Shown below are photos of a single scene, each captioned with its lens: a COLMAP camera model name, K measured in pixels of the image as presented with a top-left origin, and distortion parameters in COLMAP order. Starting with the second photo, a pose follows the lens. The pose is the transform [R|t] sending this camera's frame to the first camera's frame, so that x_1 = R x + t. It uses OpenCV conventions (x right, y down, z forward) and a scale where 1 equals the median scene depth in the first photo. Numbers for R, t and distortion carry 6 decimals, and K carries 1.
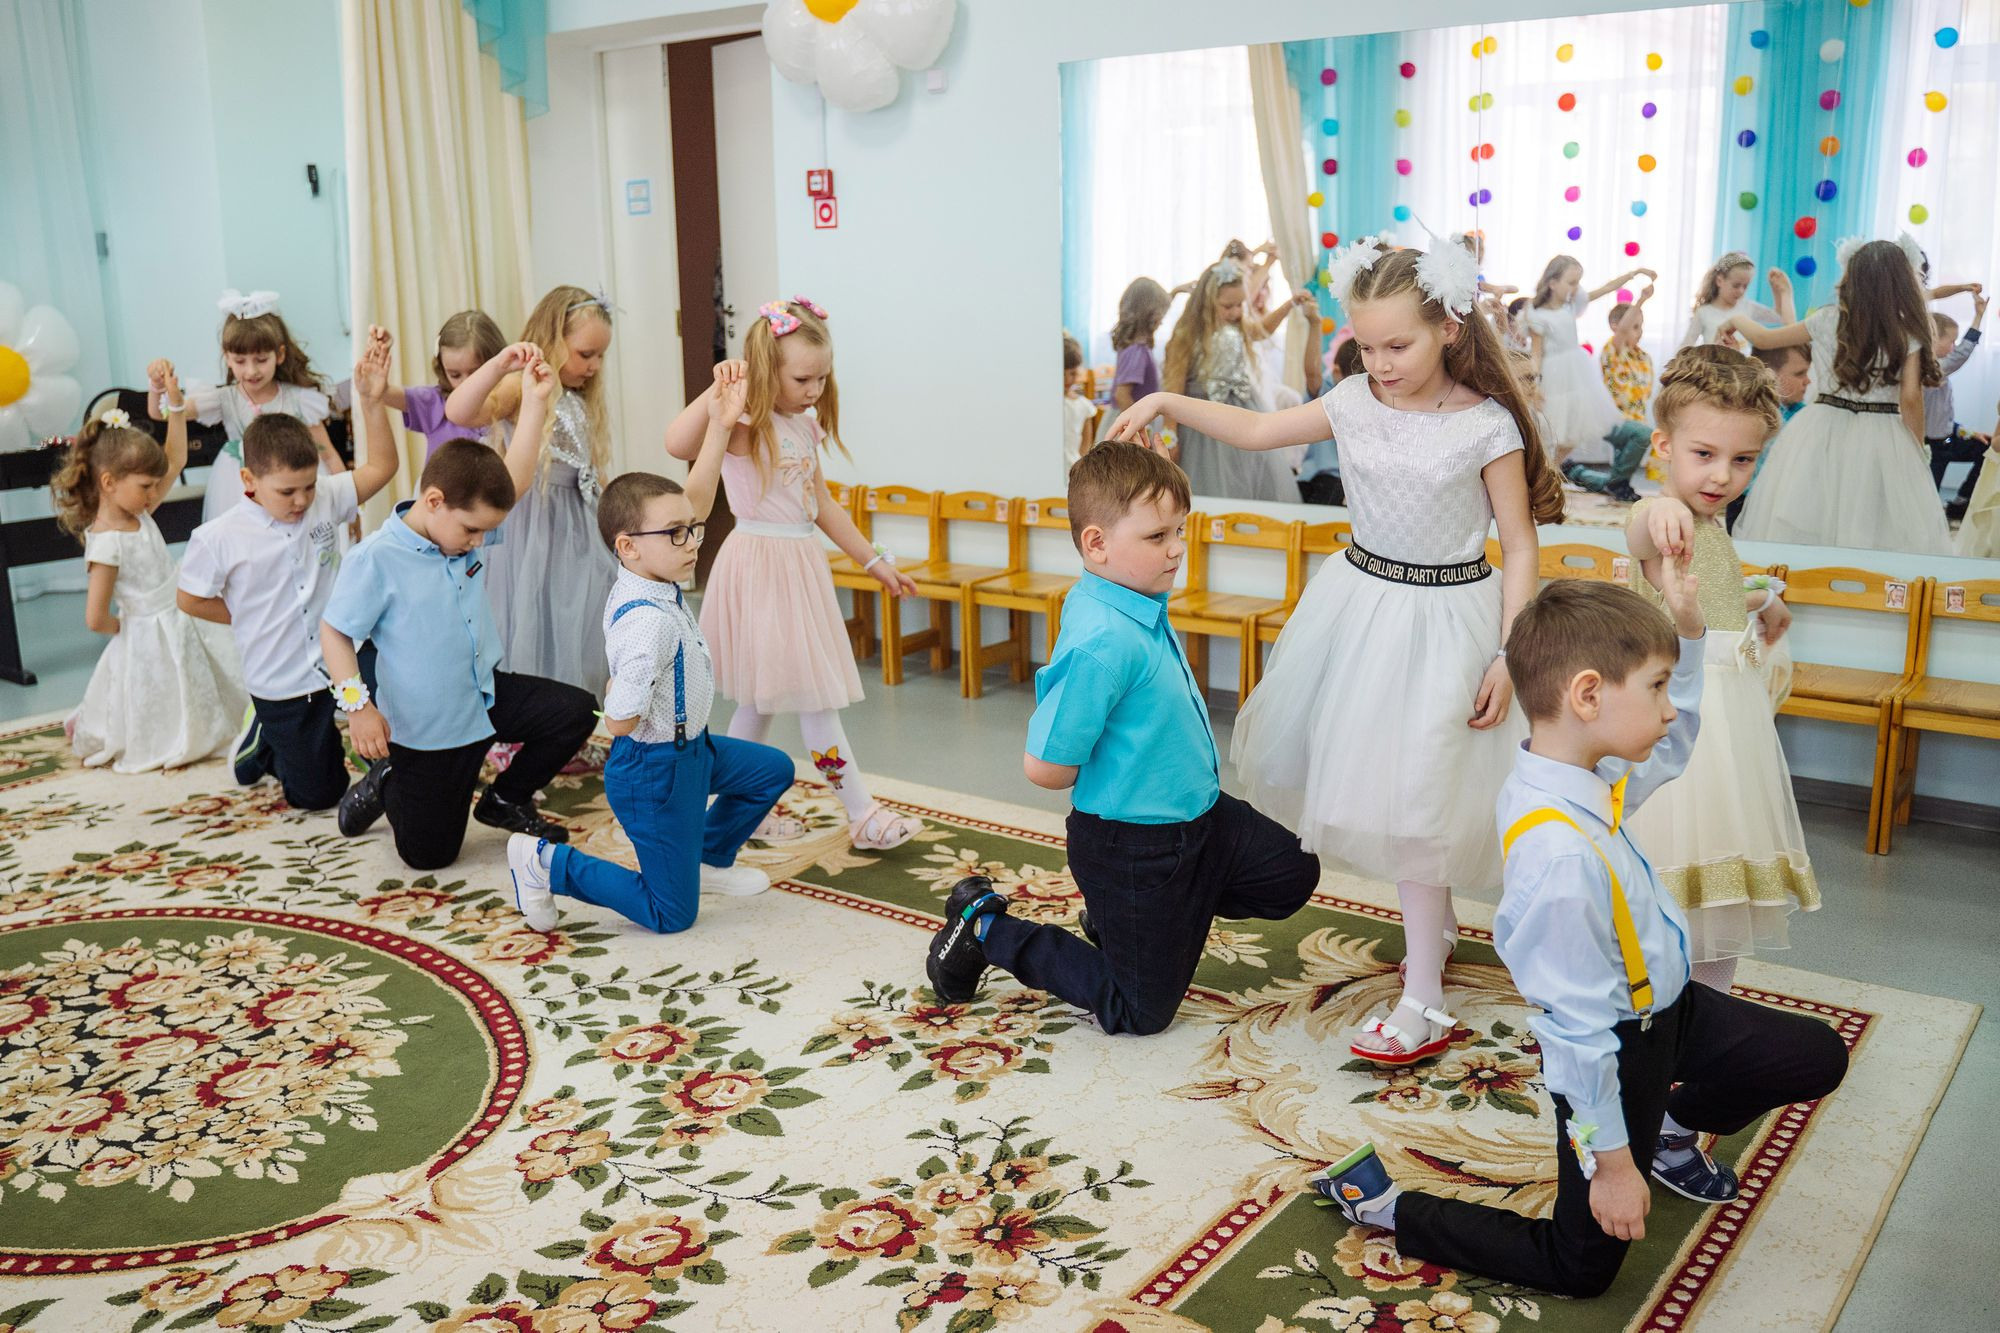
lens RADIAL K [[1789.0, 0, 992.9], [0, 1789.0, 751.6], [0, 0, 1]] dist [-0.107129, 0.055441]
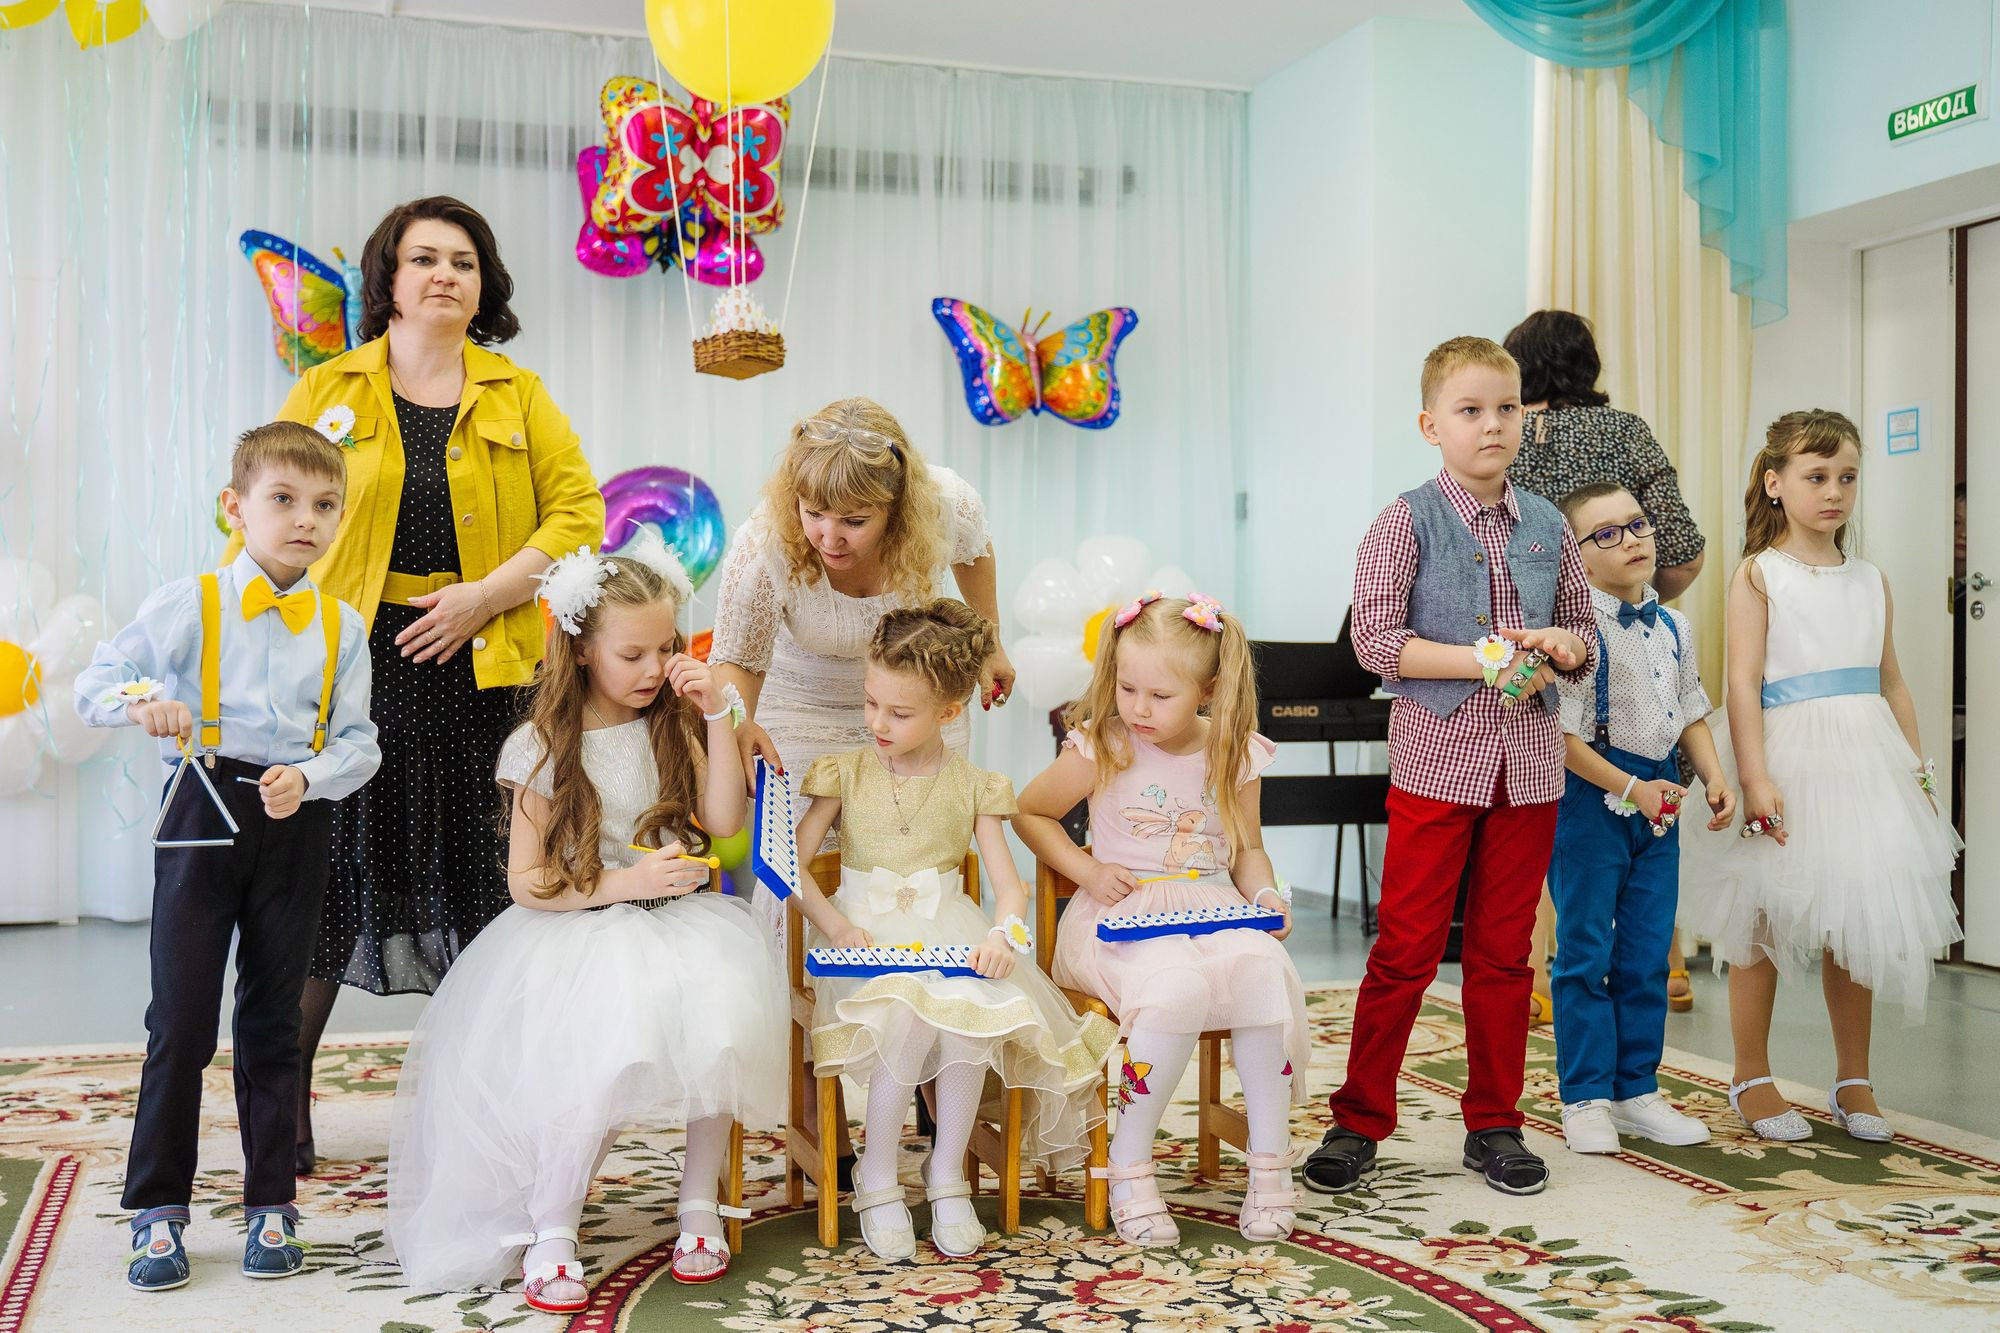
lens RADIAL K [[2113.7, 0, 907.4], [0, 2113.7, 692.4], [0, 0, 1]] dist [-0.045098, 0.000000]
pose [[0.810098, 0.025053, -0.585760, -0.037669], [-0.166712, 0.967688, -0.189173, 0.069127], [0.562093, 0.250902, 0.788099, 0.164781]]
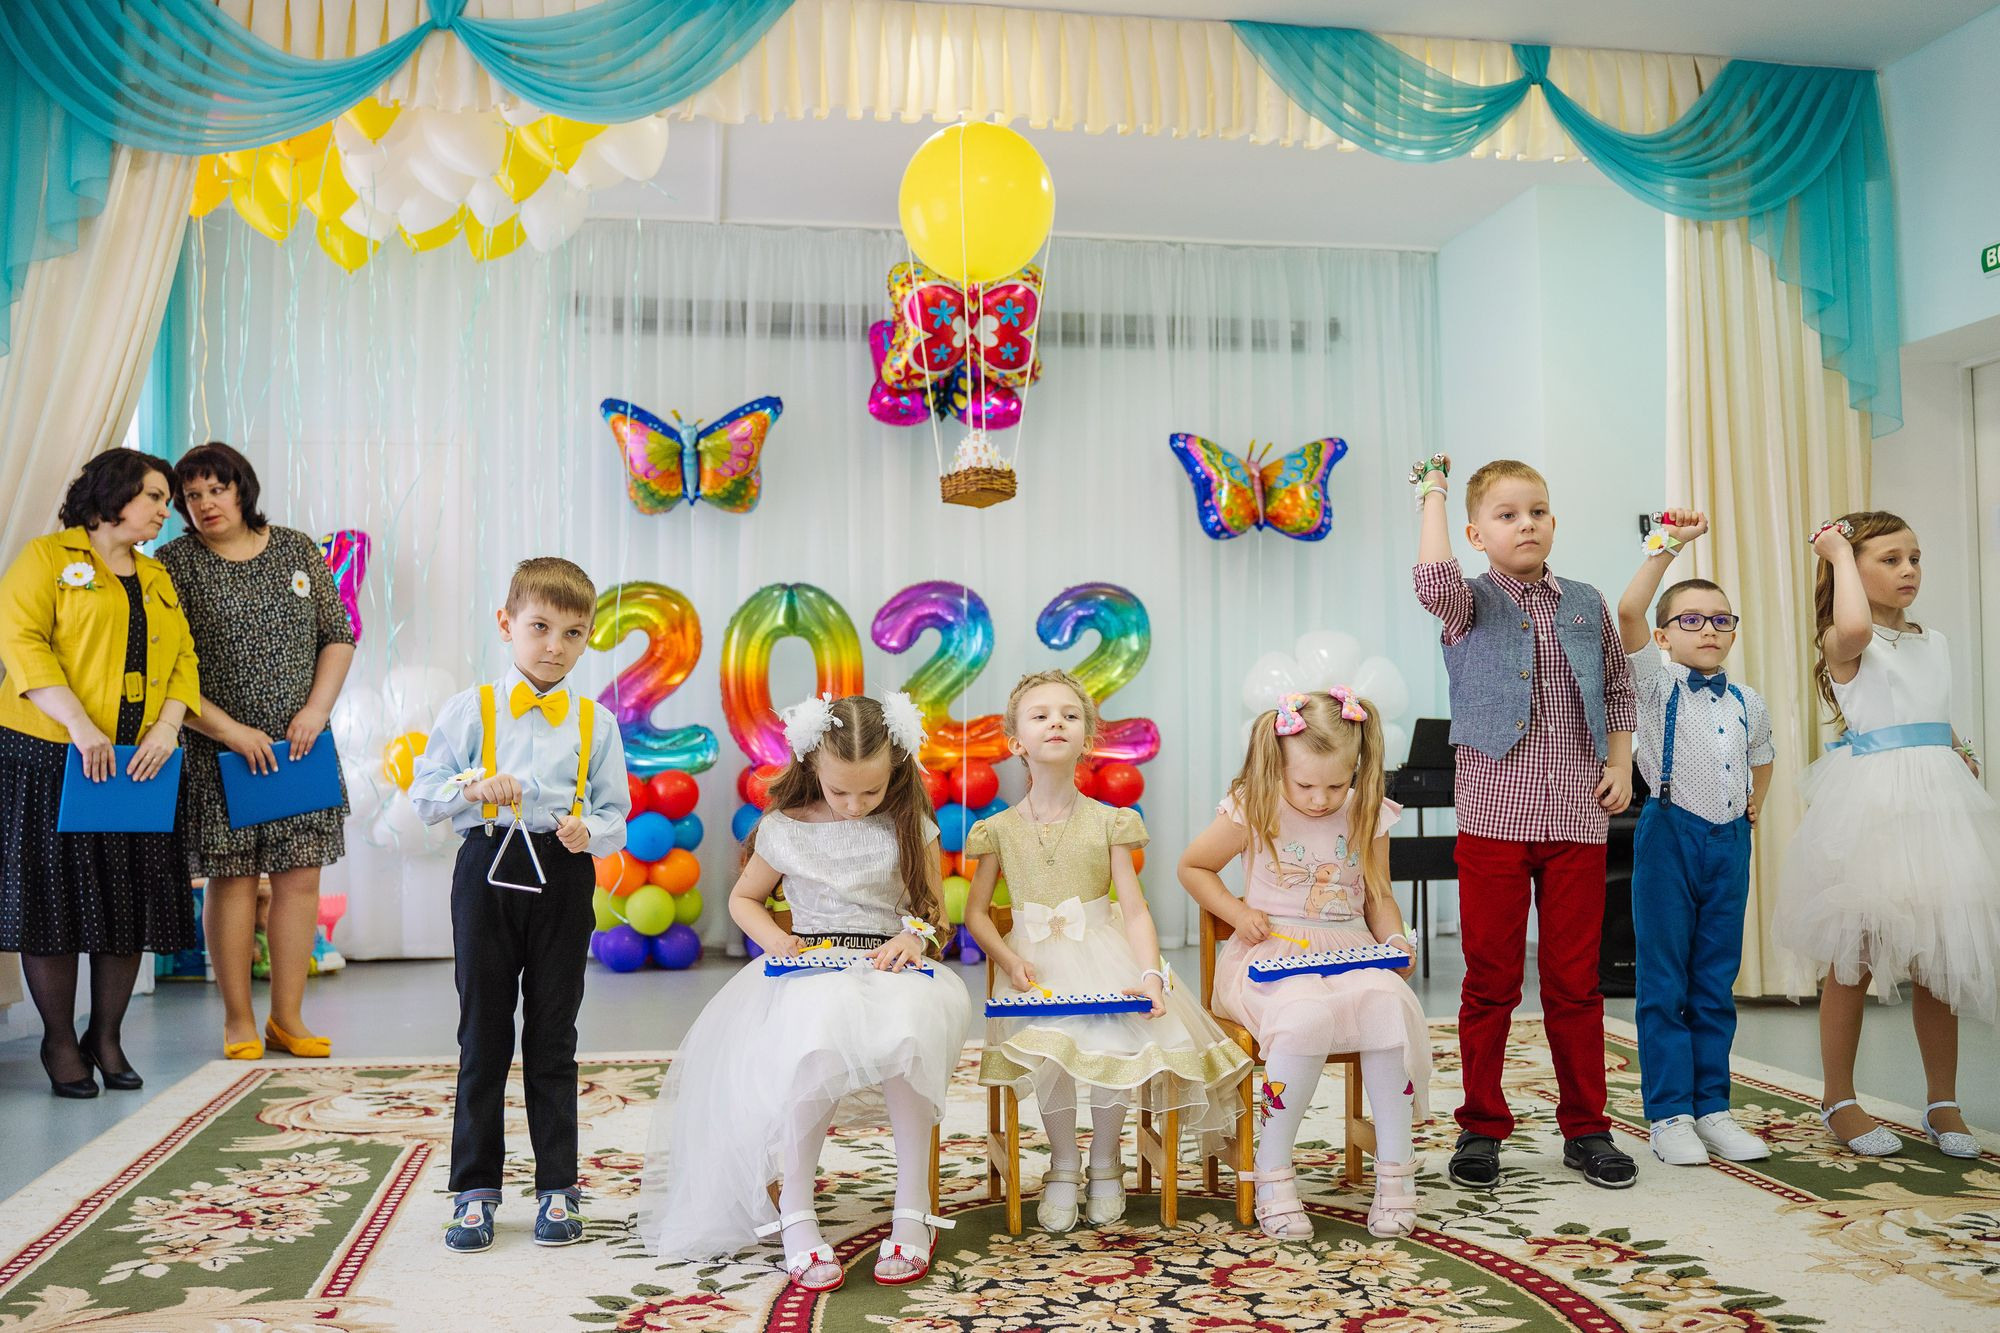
lens RADIAL K [[1789.0, 0, 949.7], [0, 1789.0, 688.8], [0, 0, 1]] dist [-0.107129, 0.055441]
pose [[0.718607, -0.012339, -0.695307, 0.017956], [-0.183765, 0.960933, -0.206975, 0.059927], [0.670697, 0.276507, 0.688265, 0.196668]]
